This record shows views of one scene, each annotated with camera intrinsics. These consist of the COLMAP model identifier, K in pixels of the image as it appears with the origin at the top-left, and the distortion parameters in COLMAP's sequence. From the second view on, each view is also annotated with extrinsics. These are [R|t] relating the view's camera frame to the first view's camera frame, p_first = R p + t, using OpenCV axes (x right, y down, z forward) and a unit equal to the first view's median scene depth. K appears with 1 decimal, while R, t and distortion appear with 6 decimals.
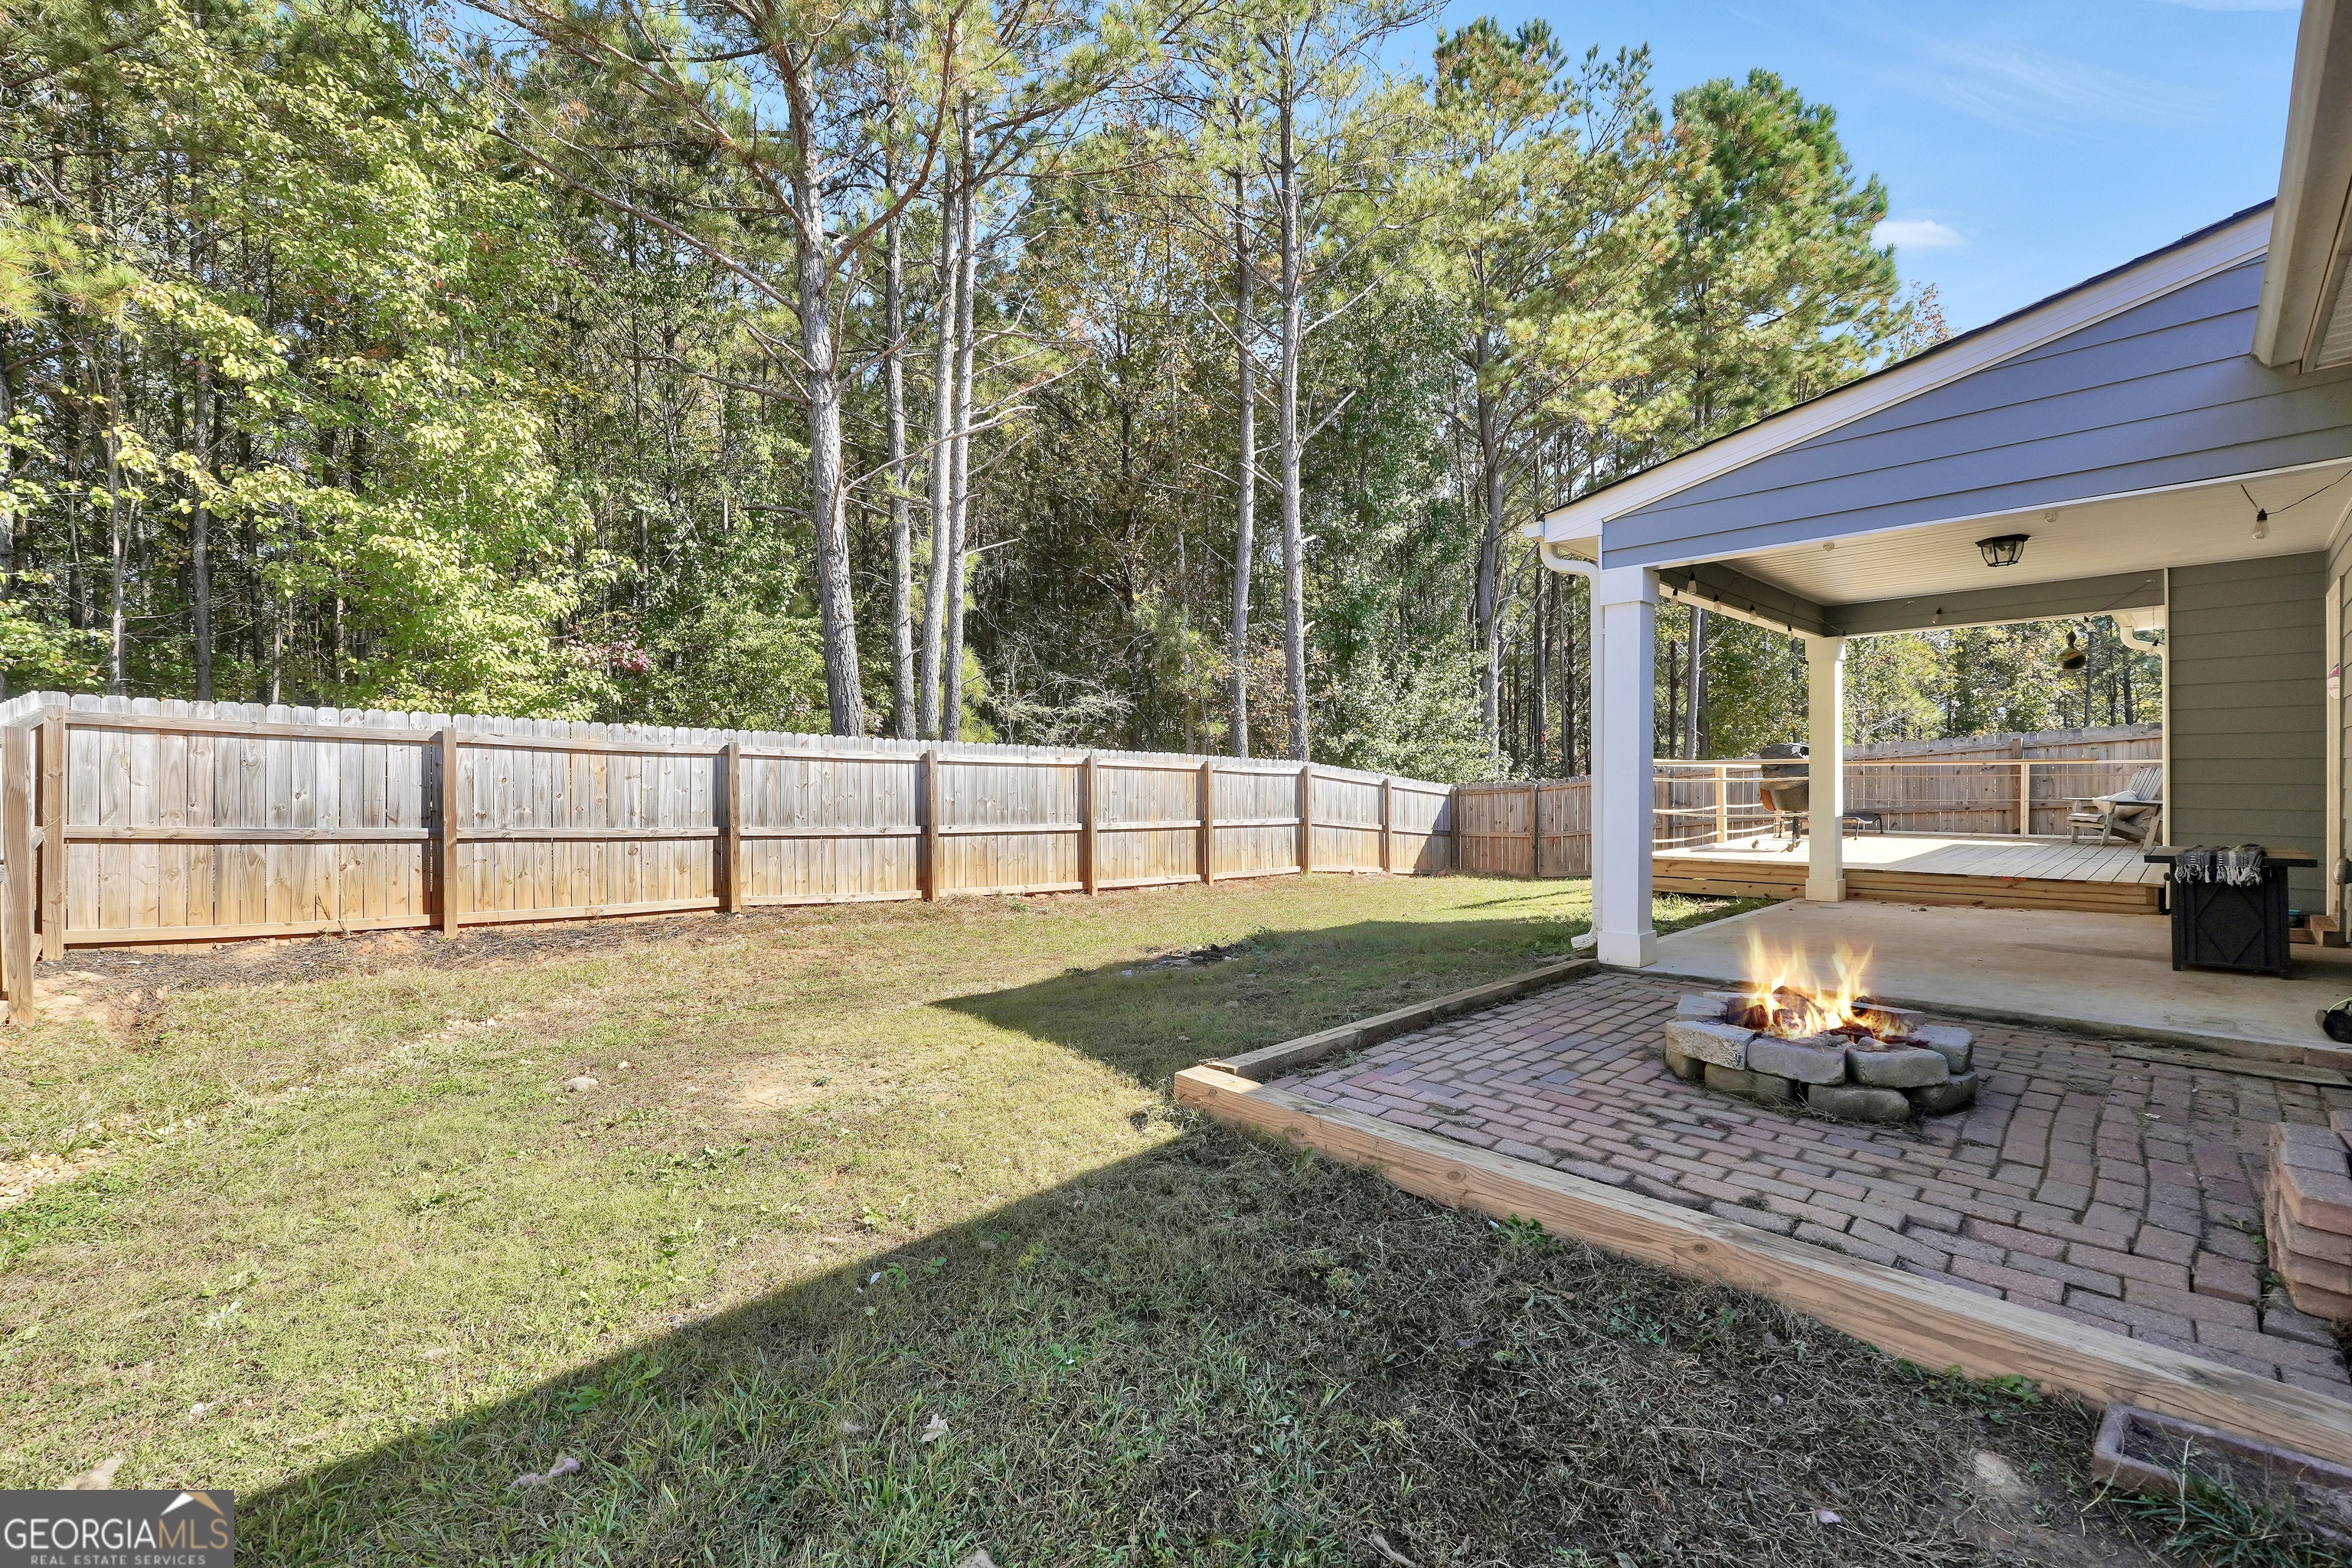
lens RADIAL K [[1003.3, 0, 1175.1], [0, 1003.3, 779.8], [0, 0, 1]] dist [-0.020779, 0.008265]
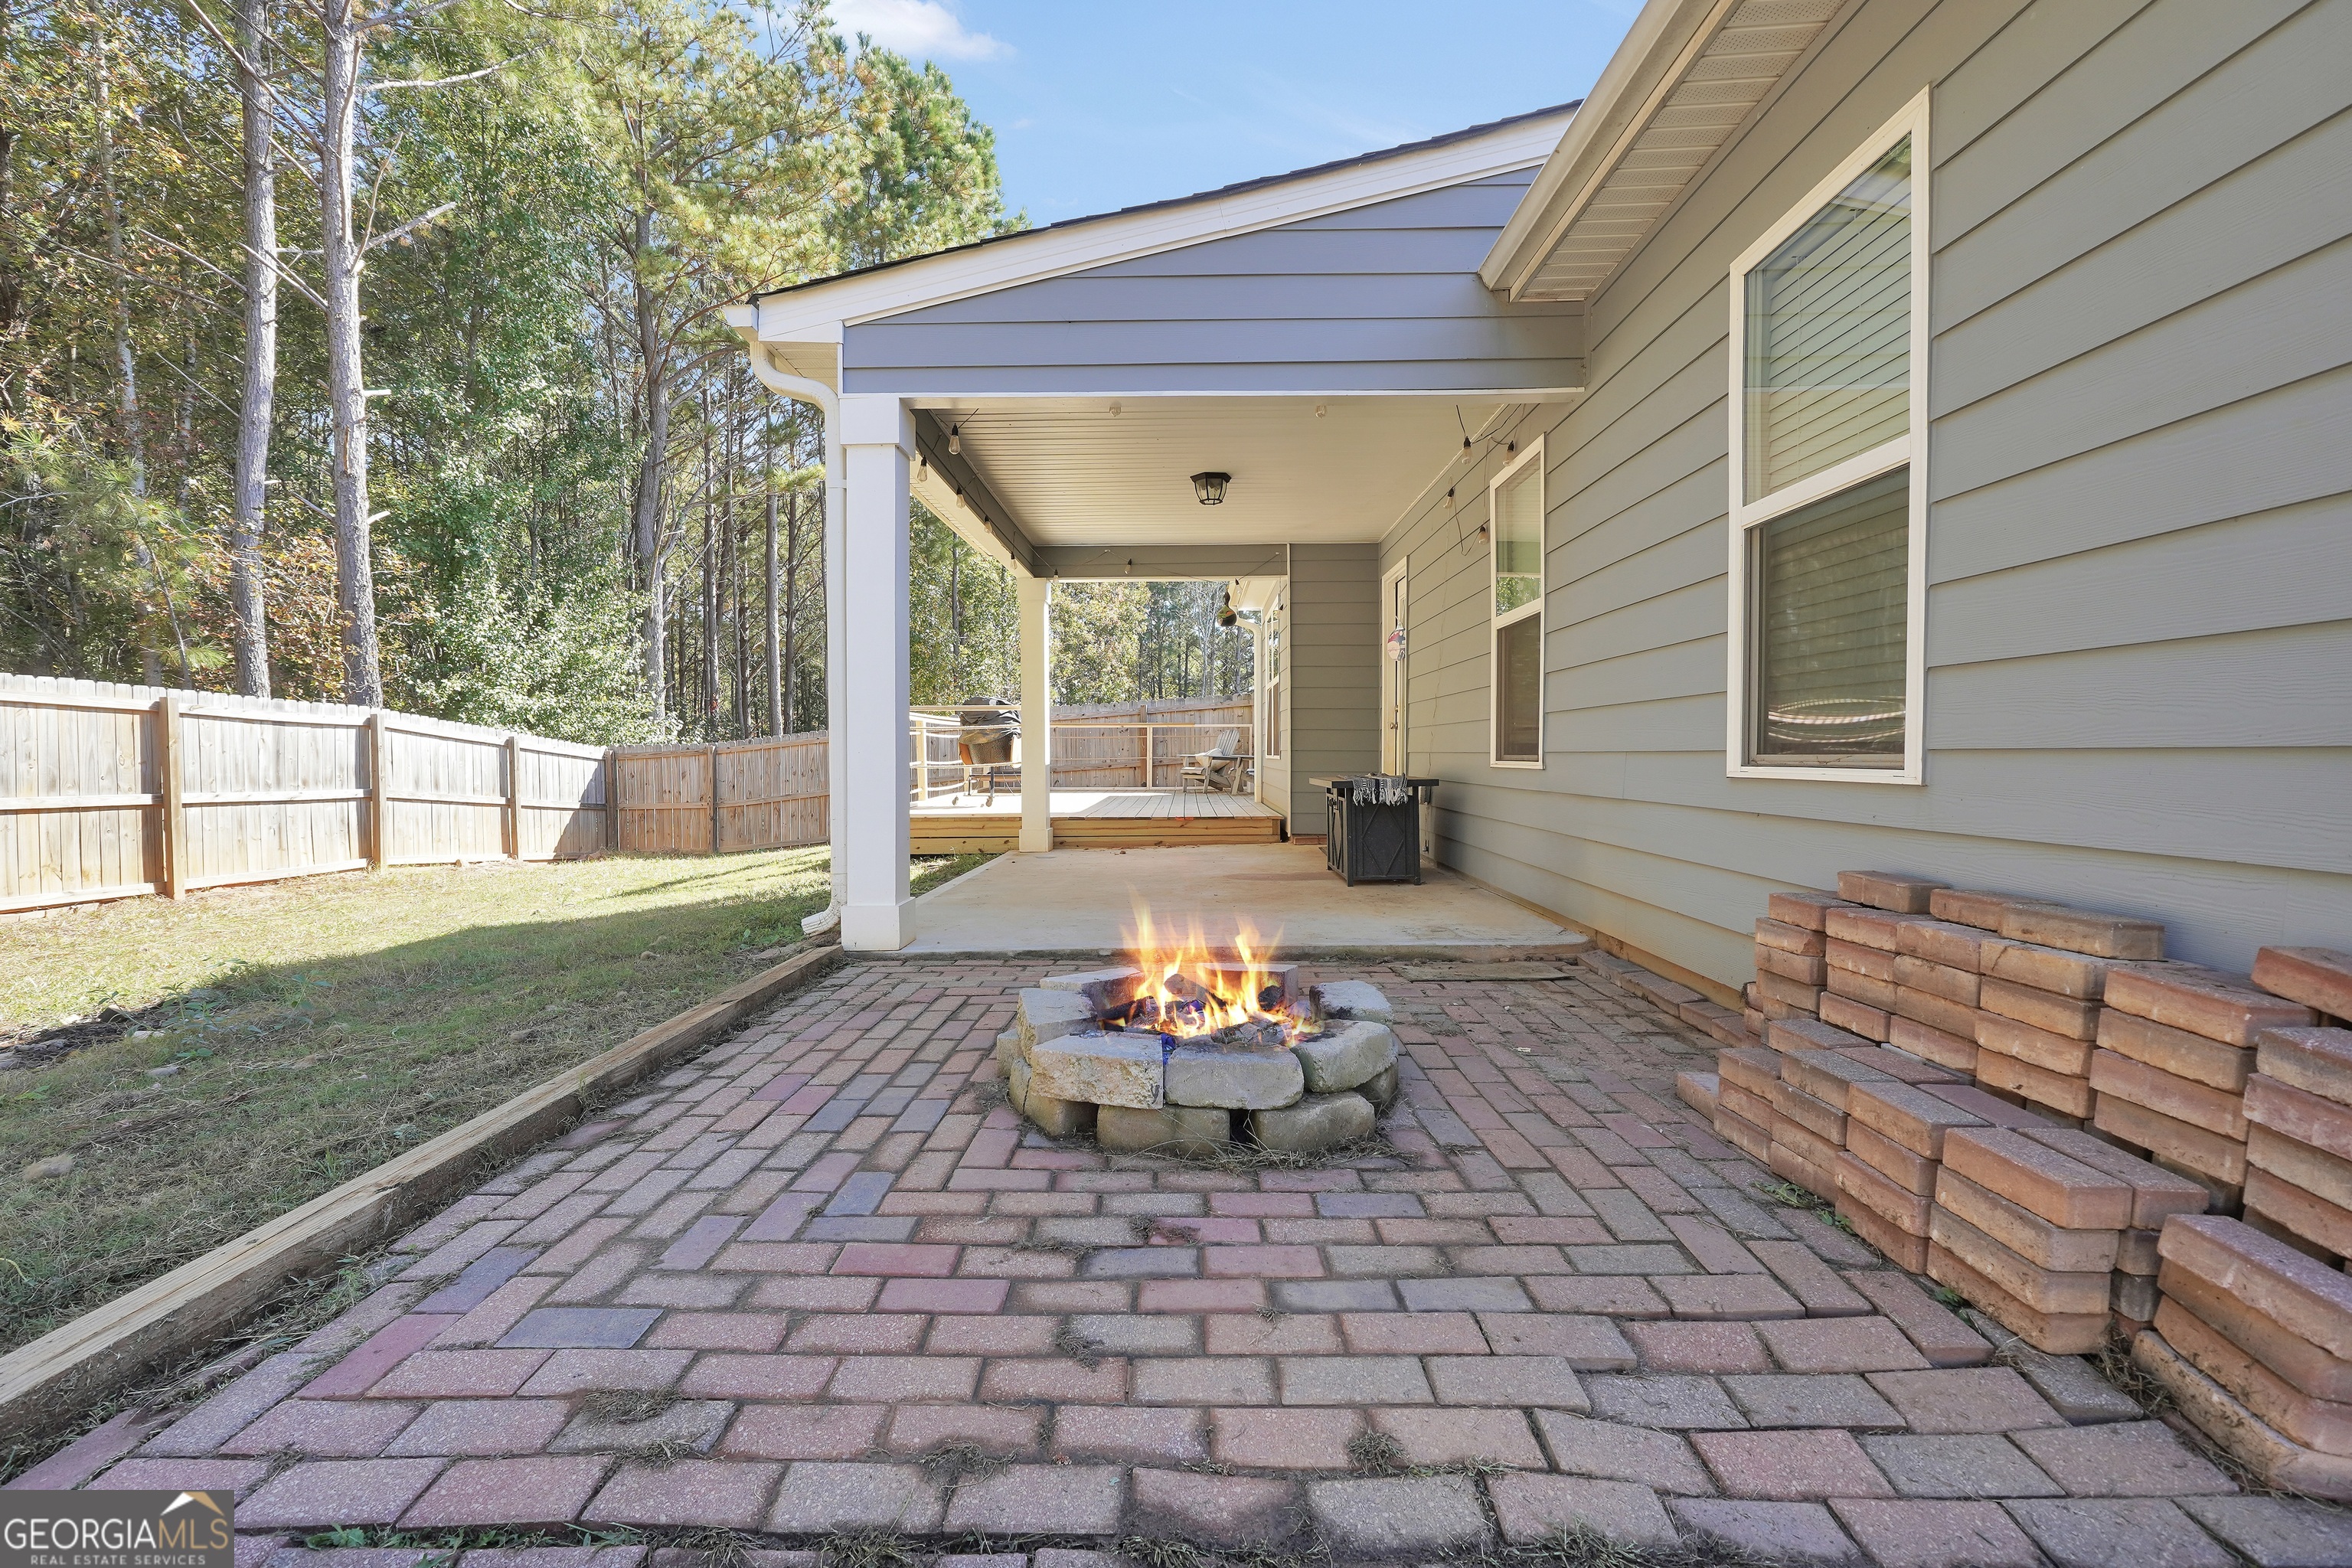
lens RADIAL K [[1003.3, 0, 1175.1], [0, 1003.3, 779.8], [0, 0, 1]] dist [-0.020779, 0.008265]
pose [[0.704340, -0.016151, 0.709679, 0.050620], [0.000900, 0.999761, 0.021860, 0.026940], [-0.709862, -0.014759, 0.704186, 0.192268]]
